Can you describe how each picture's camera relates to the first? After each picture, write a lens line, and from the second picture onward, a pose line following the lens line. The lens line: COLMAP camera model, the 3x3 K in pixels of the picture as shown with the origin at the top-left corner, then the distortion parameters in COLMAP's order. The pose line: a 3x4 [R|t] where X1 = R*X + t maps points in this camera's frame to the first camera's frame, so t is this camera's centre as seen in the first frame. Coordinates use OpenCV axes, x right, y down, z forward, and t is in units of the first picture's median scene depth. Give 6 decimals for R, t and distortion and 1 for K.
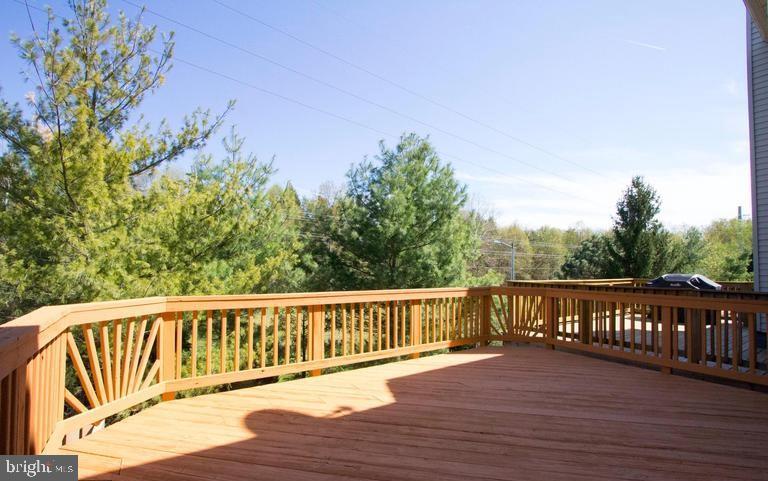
lens RADIAL K [[348.8, 0, 383.8], [0, 348.8, 255.9], [0, 0, 1]] dist [-0.026399, -0.000034]
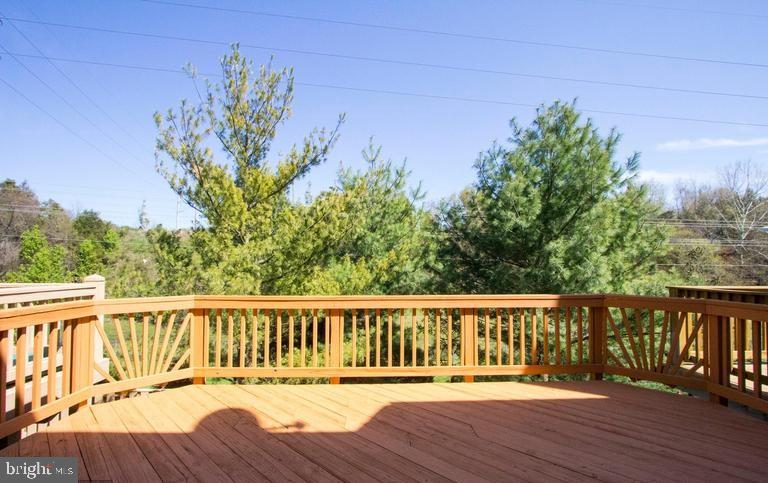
lens RADIAL K [[348.8, 0, 383.8], [0, 348.8, 256.9], [0, 0, 1]] dist [-0.026399, -0.000034]
pose [[0.843553, -0.027505, -0.536341, 0.277443], [0.027753, 0.999586, -0.007612, 0.006749], [0.536329, -0.008464, 0.843967, 0.175334]]
